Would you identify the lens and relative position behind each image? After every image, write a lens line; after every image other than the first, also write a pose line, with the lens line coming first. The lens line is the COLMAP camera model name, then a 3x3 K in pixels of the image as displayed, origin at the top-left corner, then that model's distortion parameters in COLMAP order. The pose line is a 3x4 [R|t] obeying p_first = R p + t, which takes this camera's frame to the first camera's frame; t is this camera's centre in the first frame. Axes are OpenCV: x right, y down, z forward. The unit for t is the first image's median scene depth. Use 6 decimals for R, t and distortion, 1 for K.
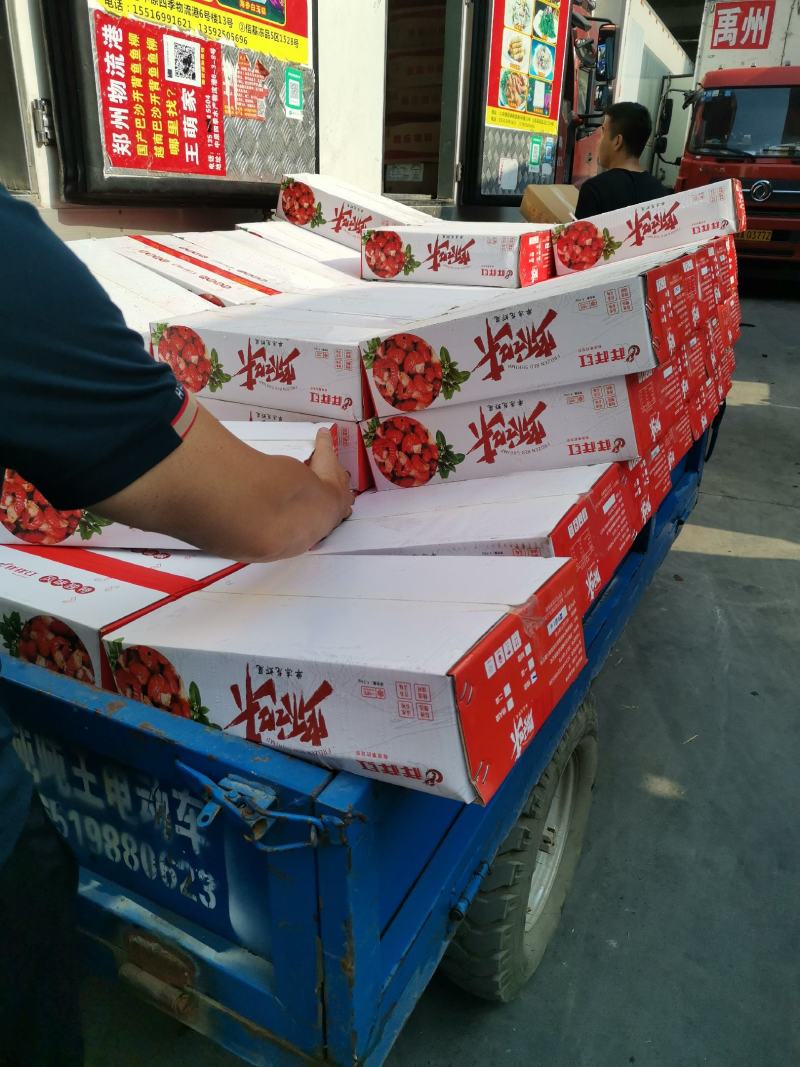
lens RADIAL K [[800.2, 0, 406.1], [0, 800.2, 538.9], [0, 0, 1]] dist [0.040729, -0.059108]
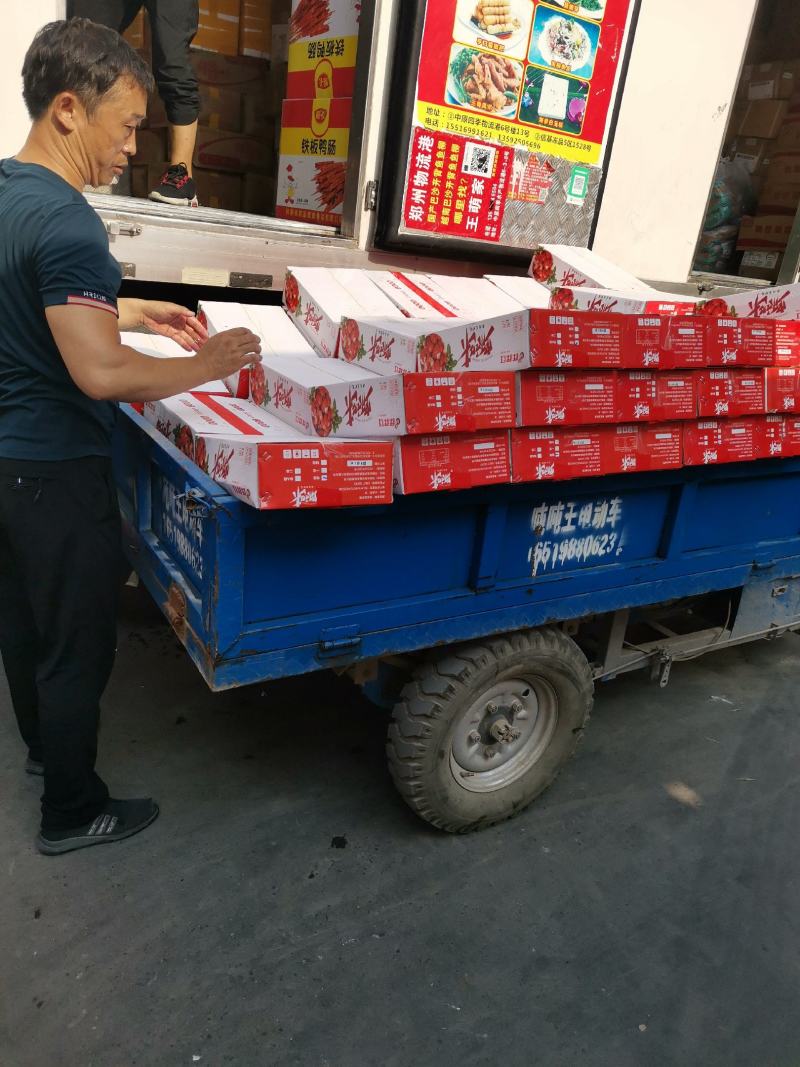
lens RADIAL K [[800.2, 0, 409.0], [0, 800.2, 541.0], [0, 0, 1]] dist [0.040729, -0.059108]
pose [[0.853230, 0.256030, -0.454365, 0.431531], [-0.289837, 0.957063, -0.004976, 0.091875], [0.433582, 0.135938, 0.890802, -0.225028]]
